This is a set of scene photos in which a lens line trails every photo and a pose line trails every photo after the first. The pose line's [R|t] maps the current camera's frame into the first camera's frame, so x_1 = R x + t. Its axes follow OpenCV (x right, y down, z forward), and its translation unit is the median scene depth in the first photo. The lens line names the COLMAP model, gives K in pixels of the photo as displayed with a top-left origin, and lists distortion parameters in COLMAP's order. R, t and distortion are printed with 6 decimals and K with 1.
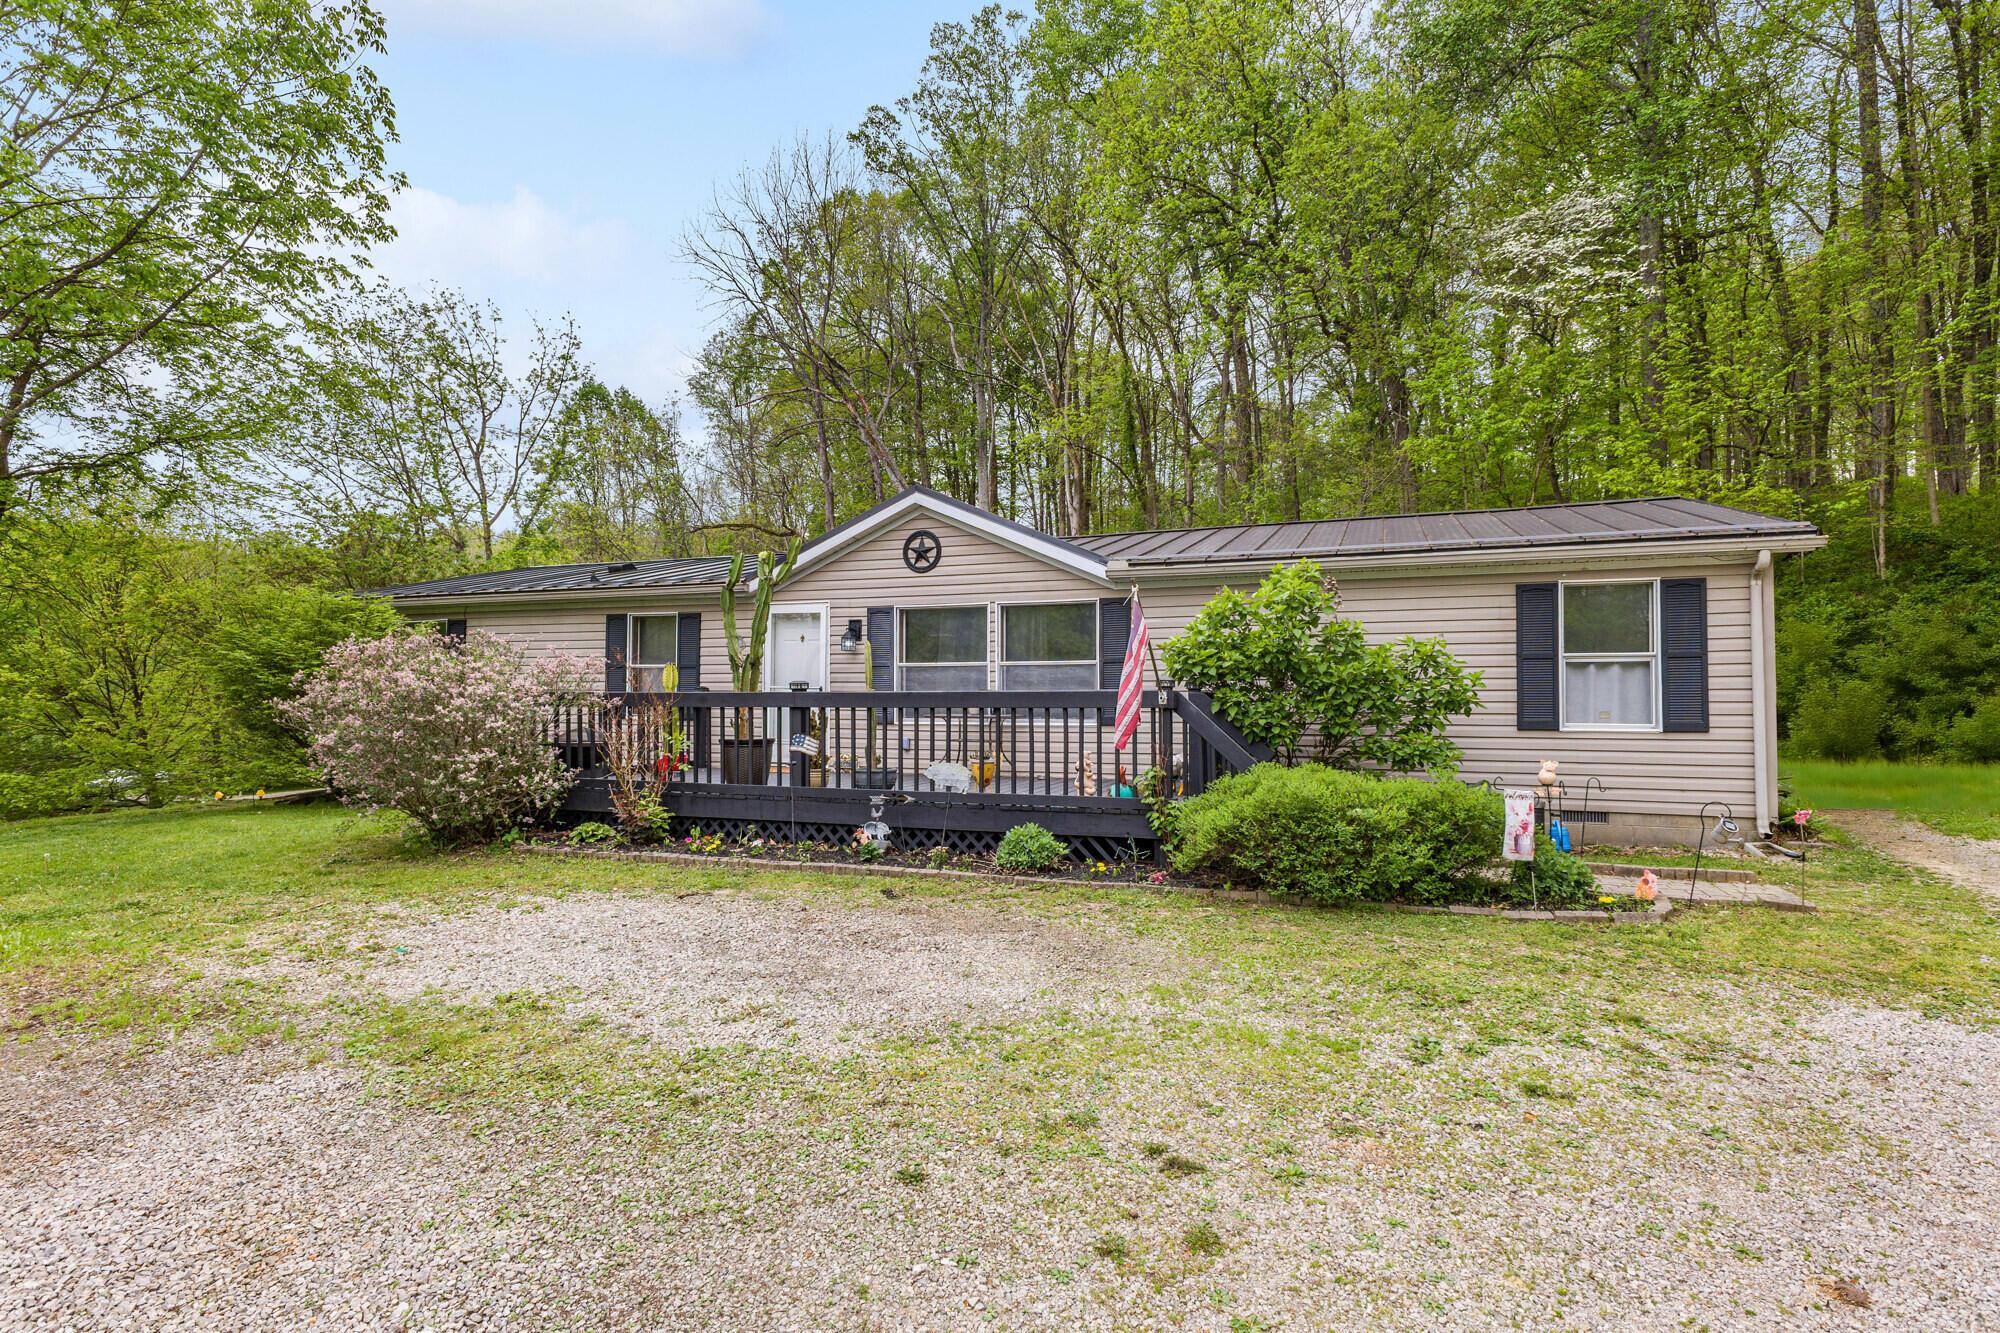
lens RADIAL K [[1059.1, 0, 1000.0], [0, 1059.1, 666.5], [0, 0, 1]] dist [-0.000796, 0.000169]
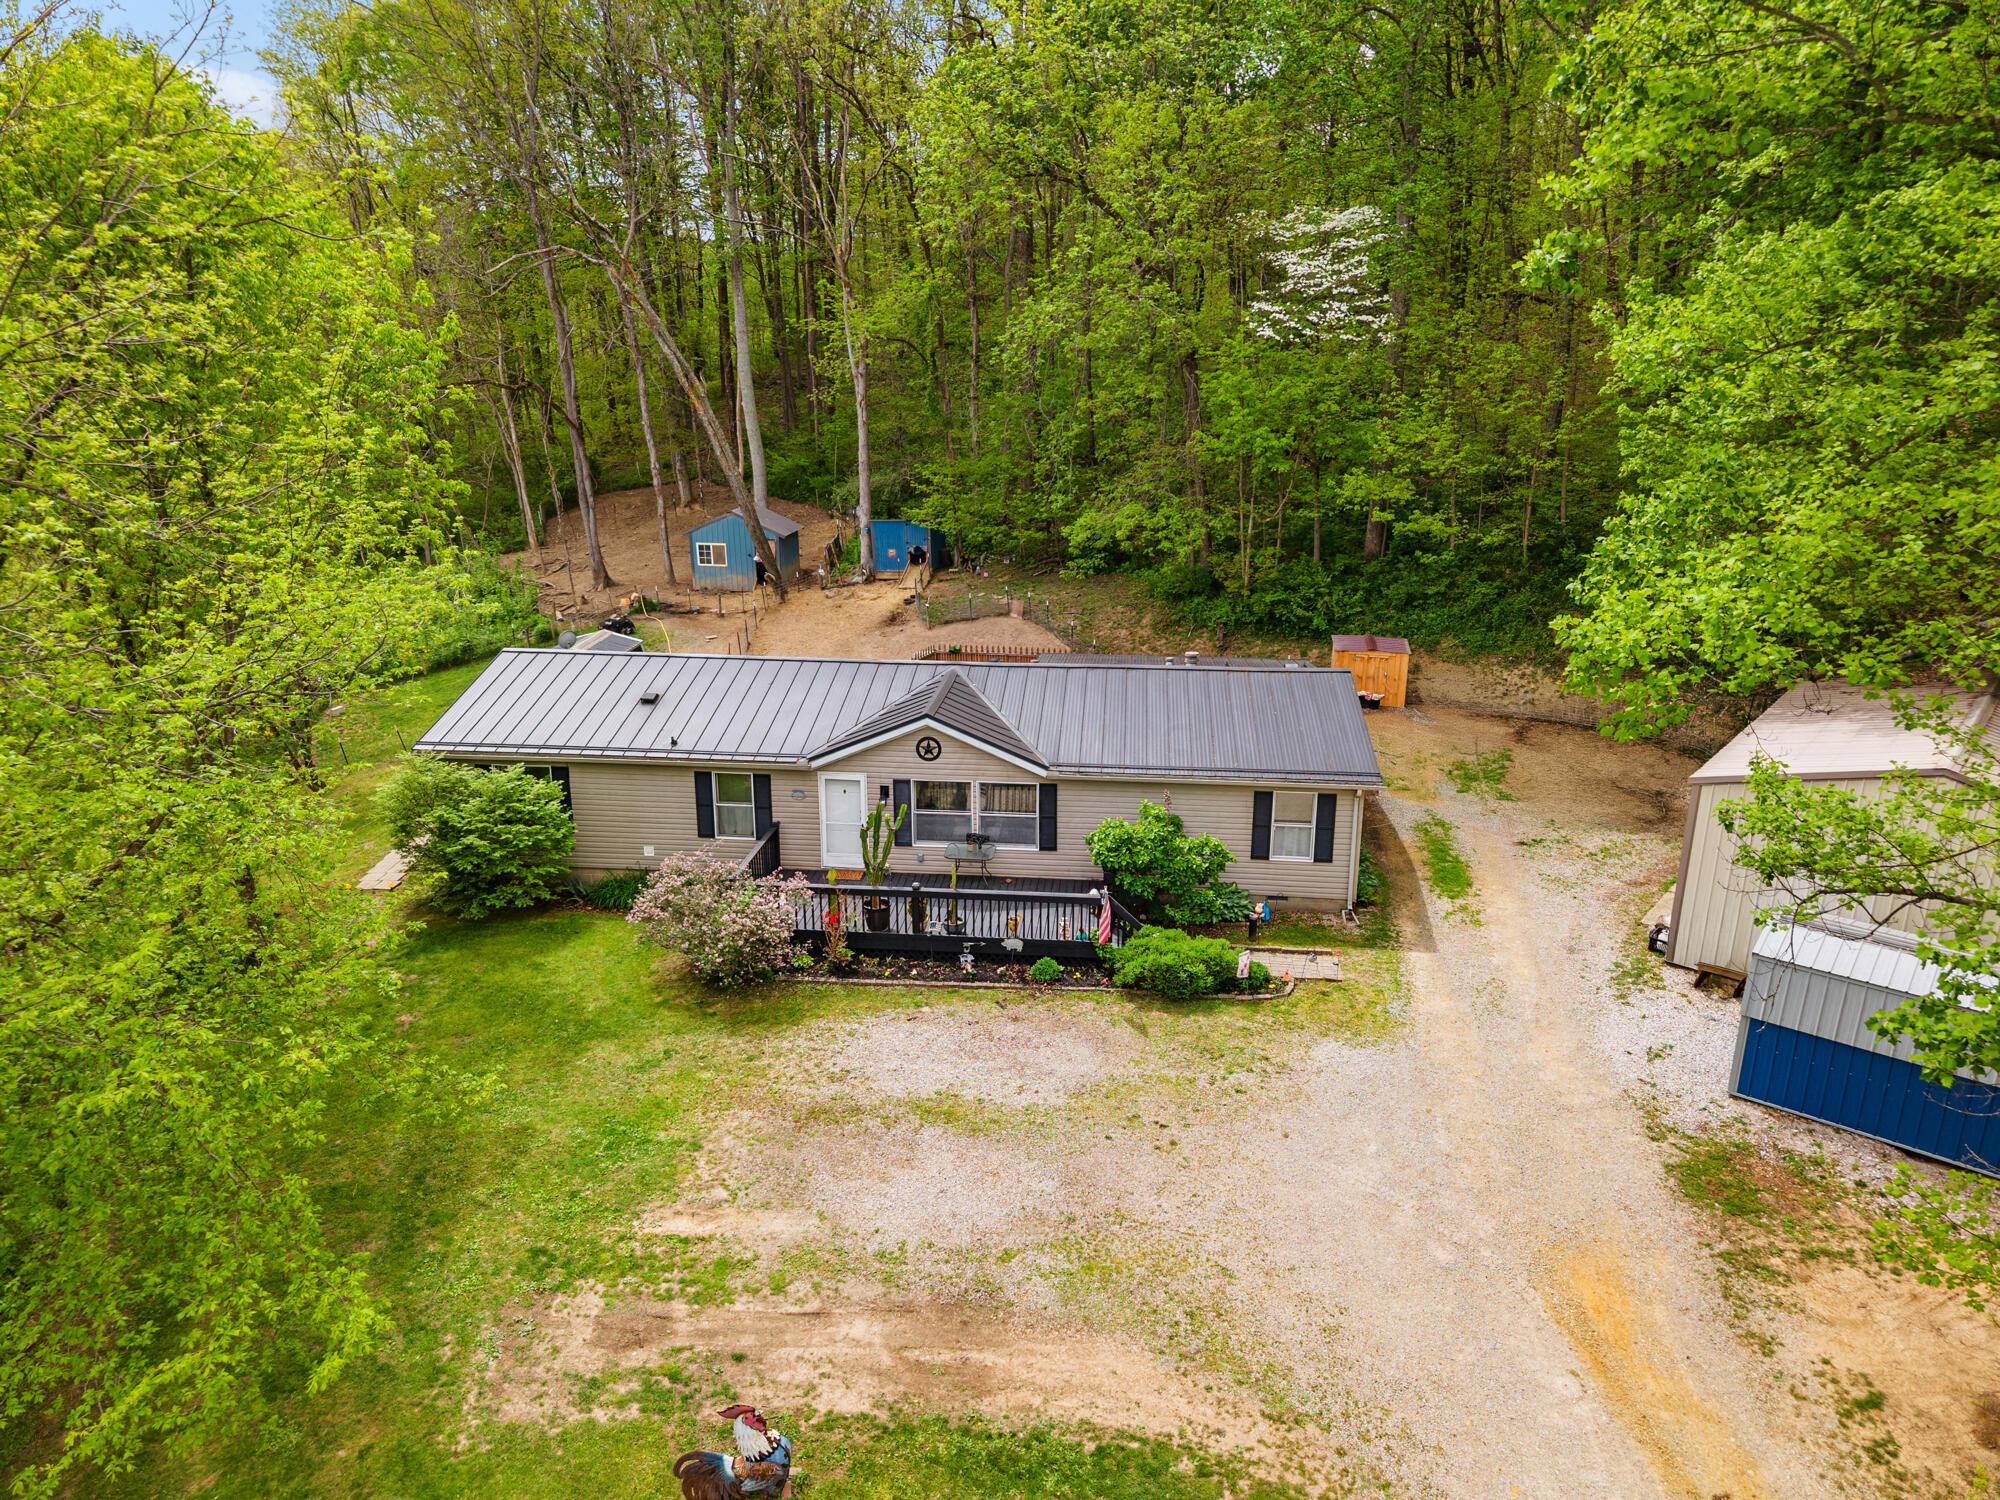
lens RADIAL K [[1421.5, 0, 1027.6], [0, 1421.5, 756.2], [0, 0, 1]] dist [0.005034, -0.150532]
pose [[0.960922, -0.077588, 0.265722, -0.747757], [-0.013298, 0.945870, 0.324272, -1.187795], [-0.276498, -0.315134, 0.907876, -1.532632]]
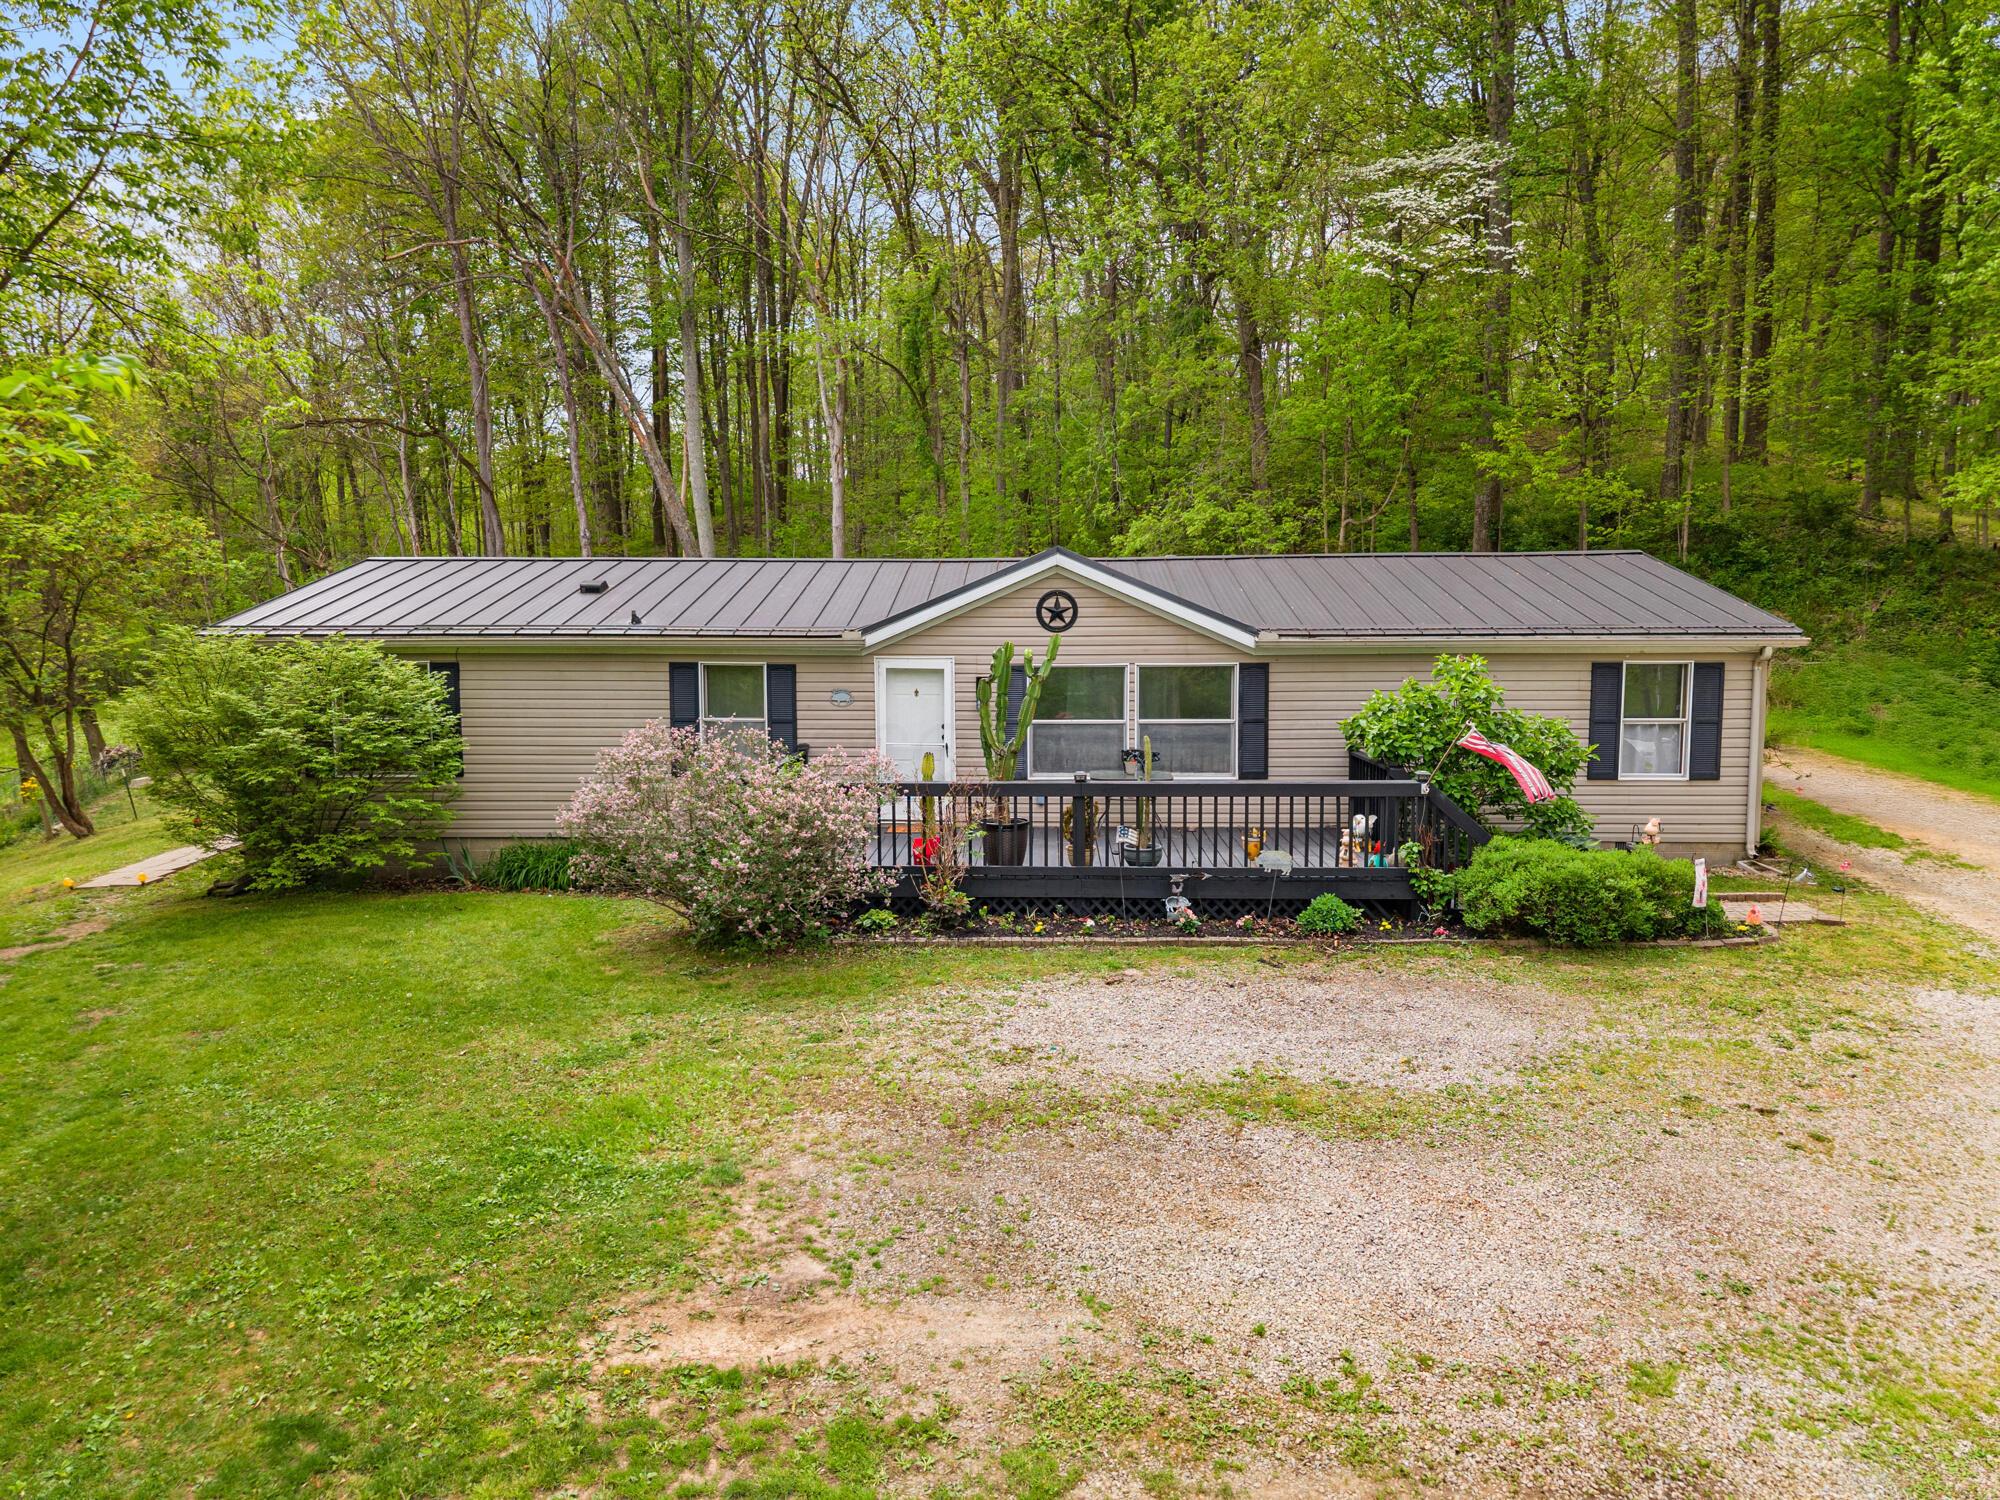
lens RADIAL K [[1412.2, 0, 1000.0], [0, 1412.2, 750.0], [0, 0, 1]] dist [0.008343, -0.037128]
pose [[0.944893, -0.039369, 0.325005, -0.828708], [-0.004430, 0.991115, 0.132937, -0.227159], [-0.327350, -0.127051, 0.936323, -0.384801]]
